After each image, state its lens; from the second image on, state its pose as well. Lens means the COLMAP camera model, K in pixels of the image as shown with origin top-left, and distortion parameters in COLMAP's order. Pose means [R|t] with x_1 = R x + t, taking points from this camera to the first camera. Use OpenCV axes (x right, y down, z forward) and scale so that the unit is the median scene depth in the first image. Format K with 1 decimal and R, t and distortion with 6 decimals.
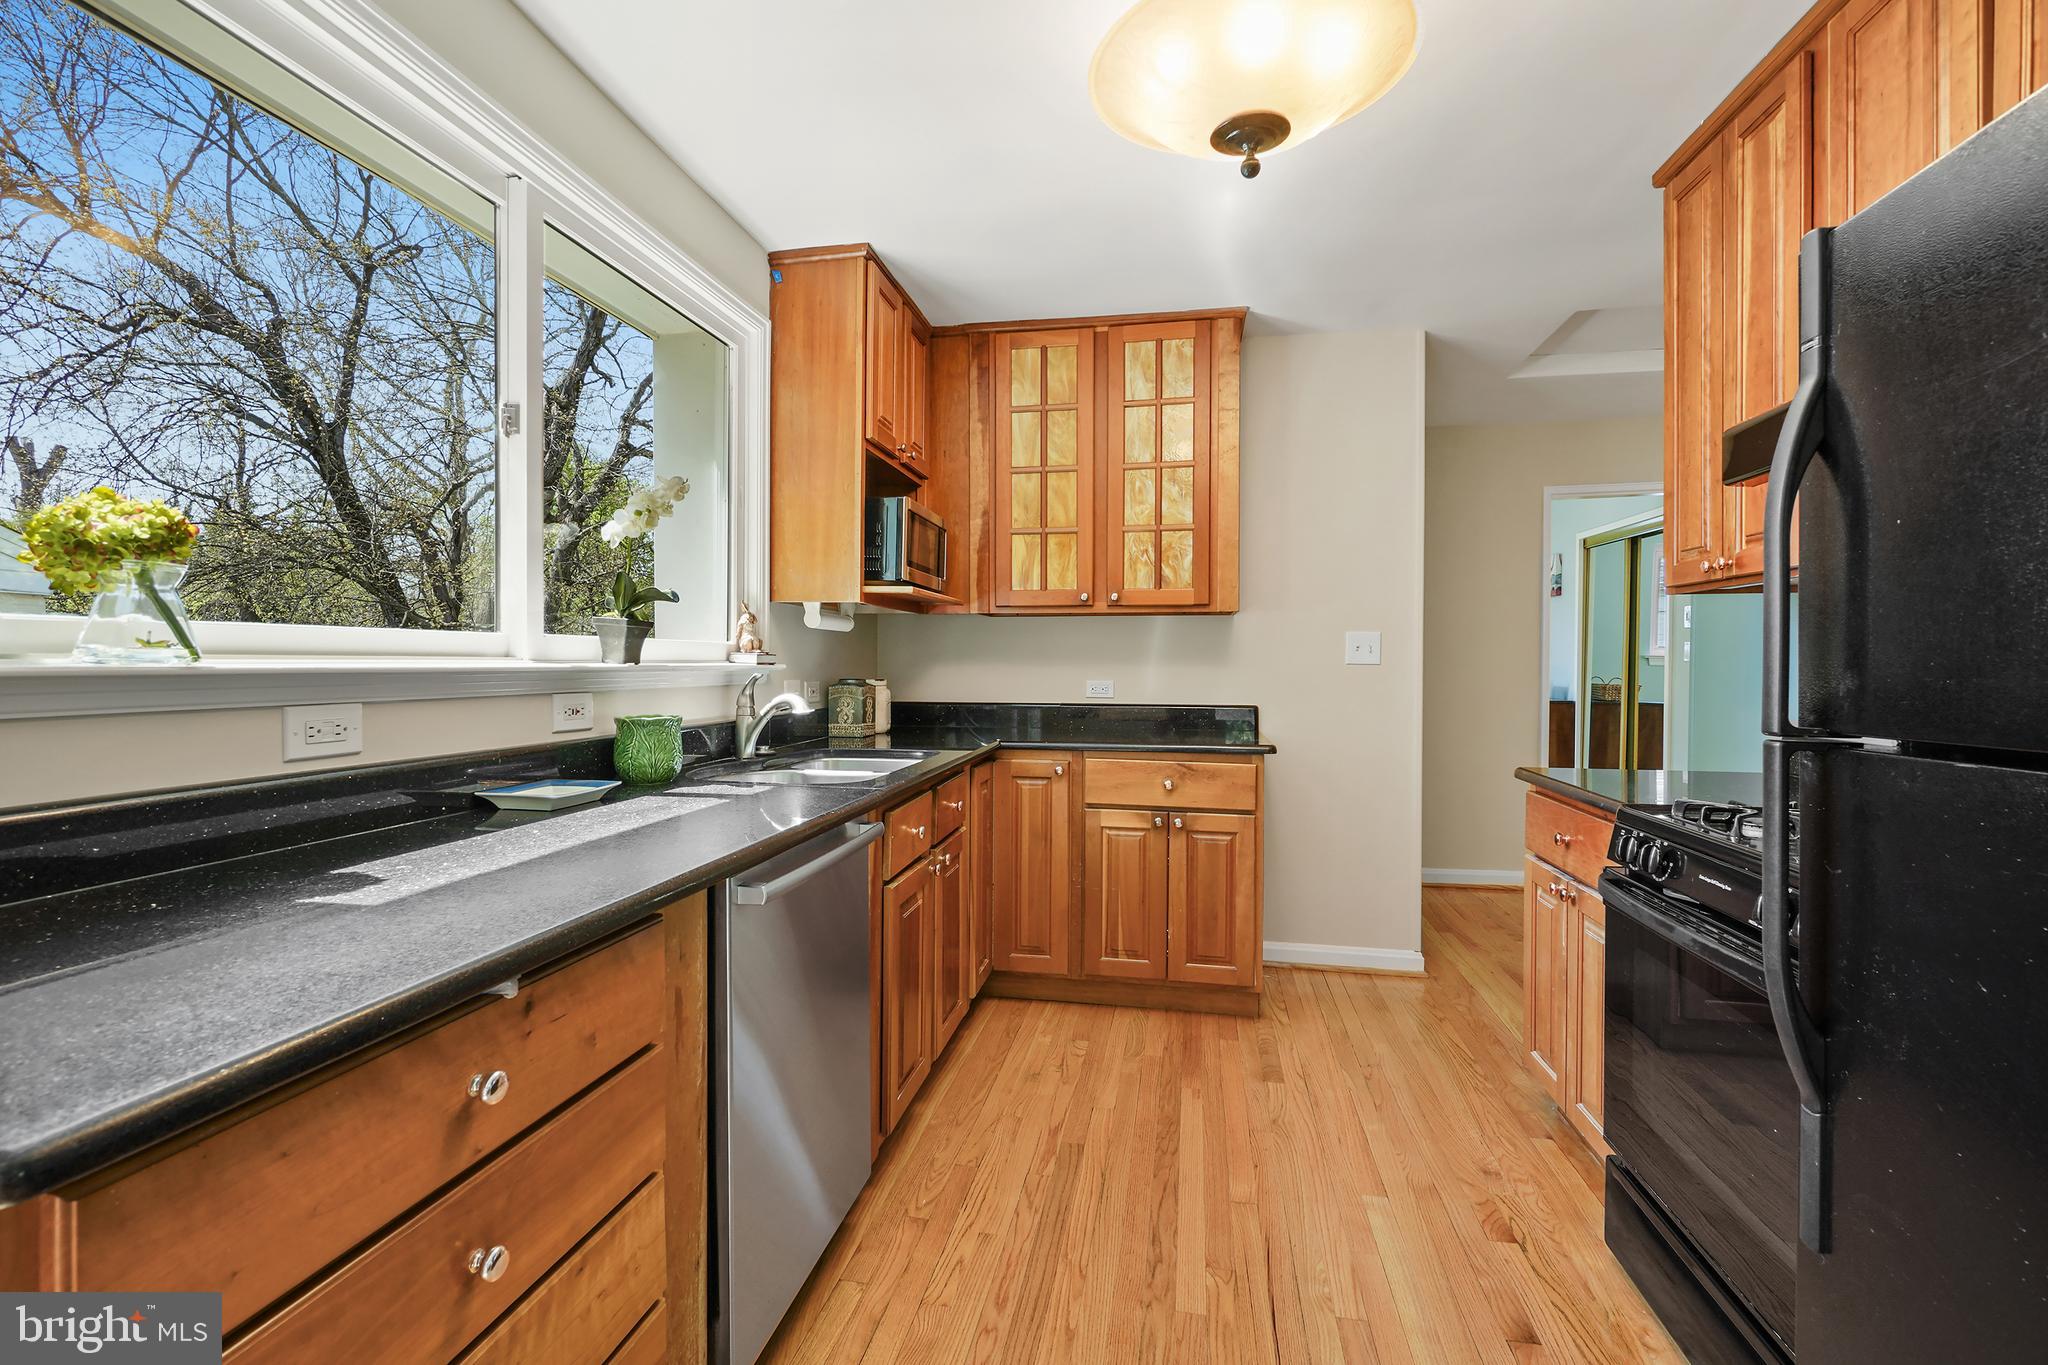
lens RADIAL K [[895.7, 0, 1011.0], [0, 895.7, 659.7], [0, 0, 1]] dist [-0.004585, -0.000326]
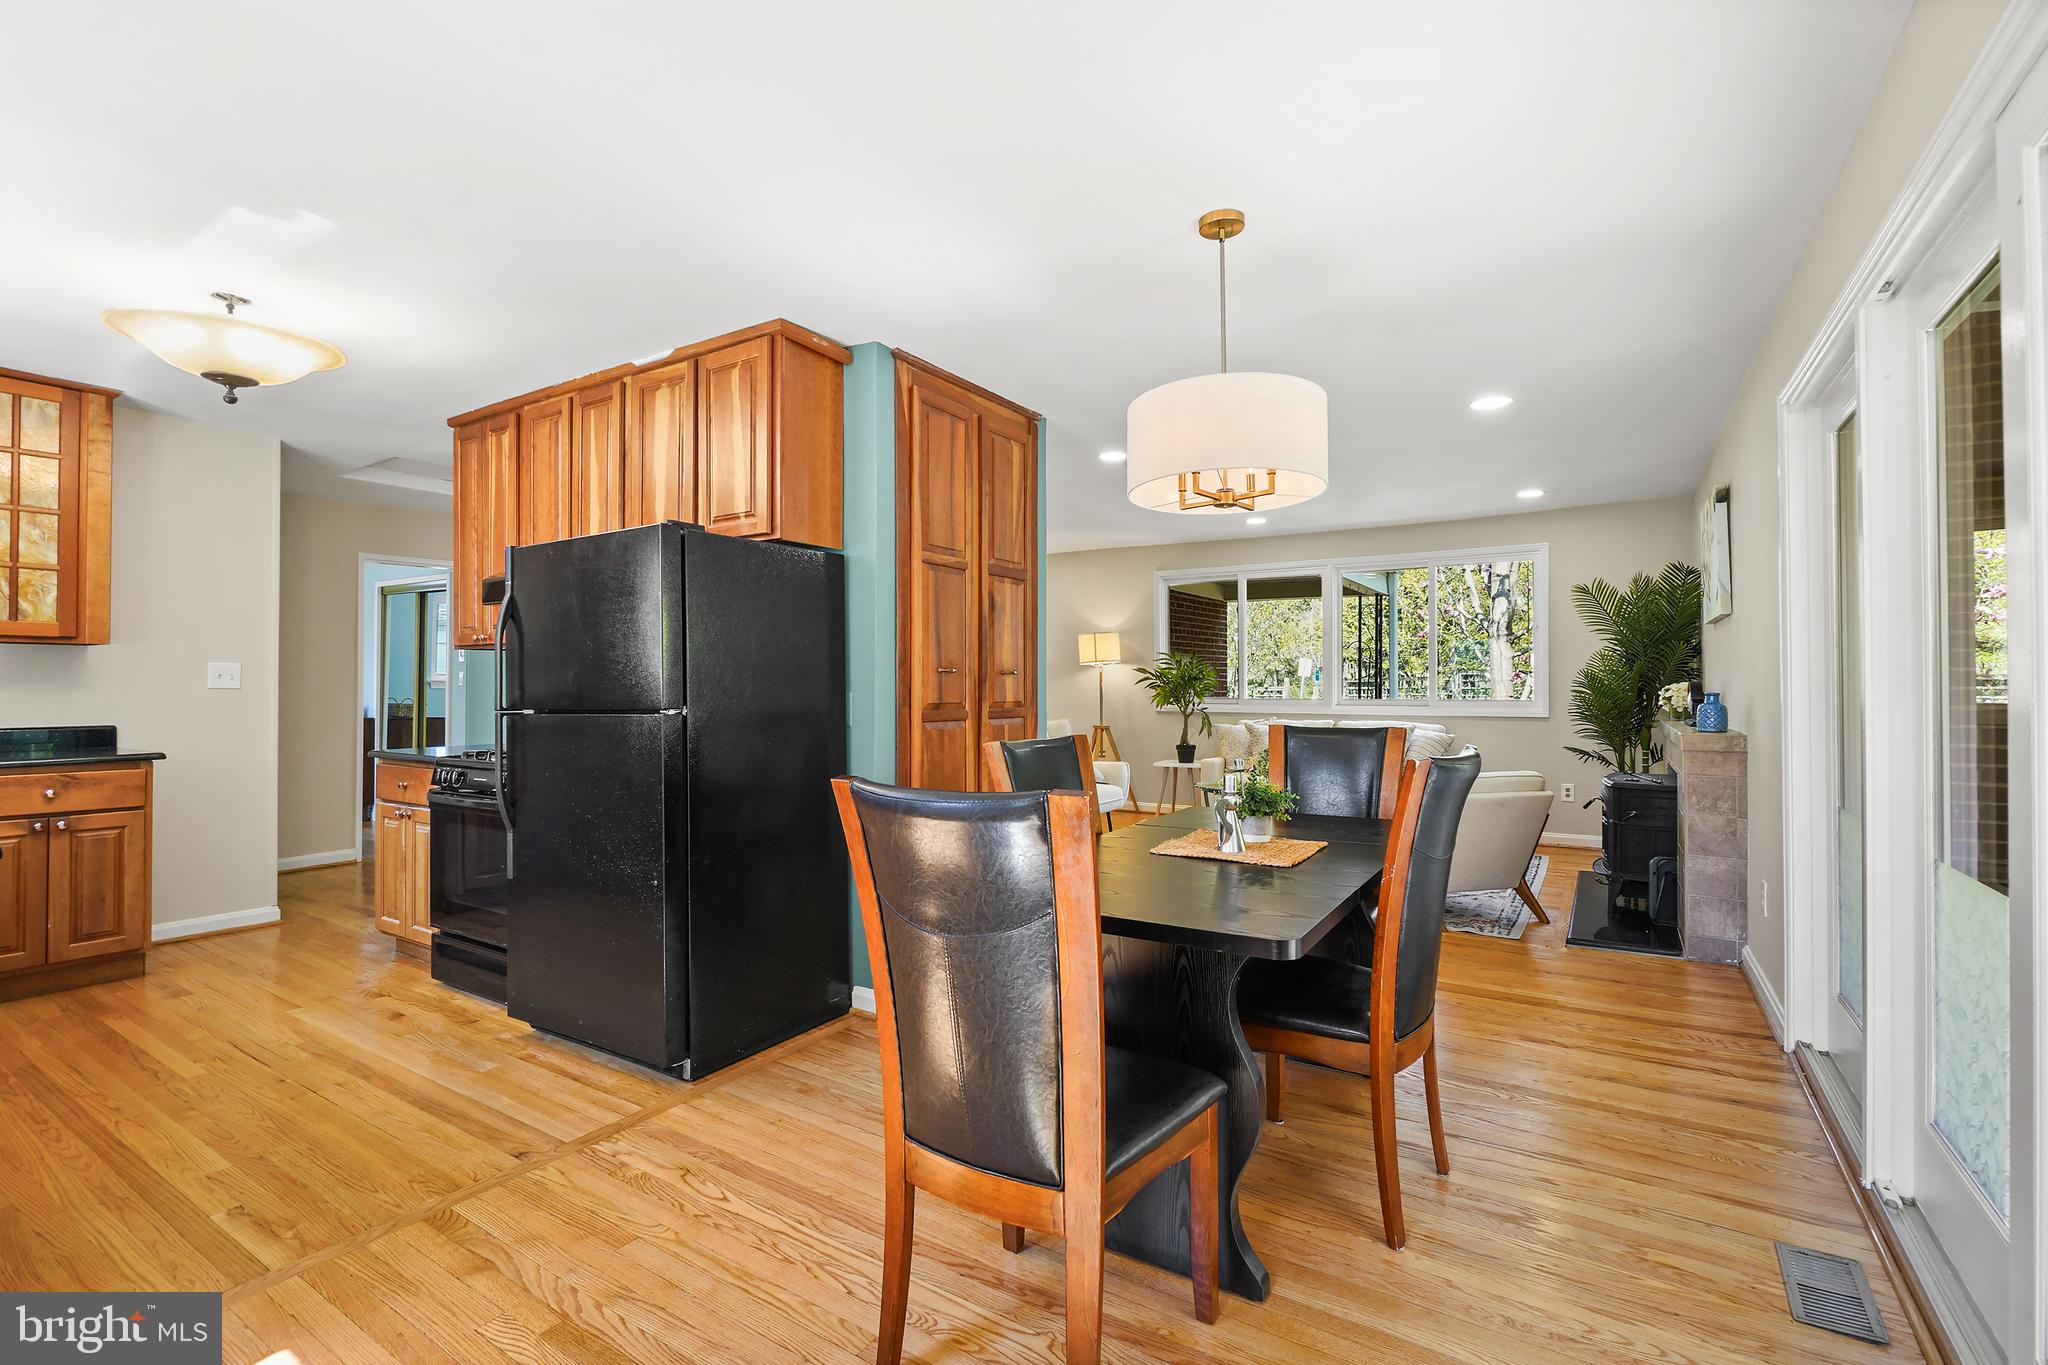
lens RADIAL K [[922.6, 0, 1017.3], [0, 922.6, 687.1], [0, 0, 1]] dist [-0.000640, 0.000069]
pose [[0.365469, -0.004903, 0.930810, -0.473882], [0.001060, 0.999988, 0.004852, -0.002857], [-0.930823, -0.000786, 0.365470, -0.597899]]
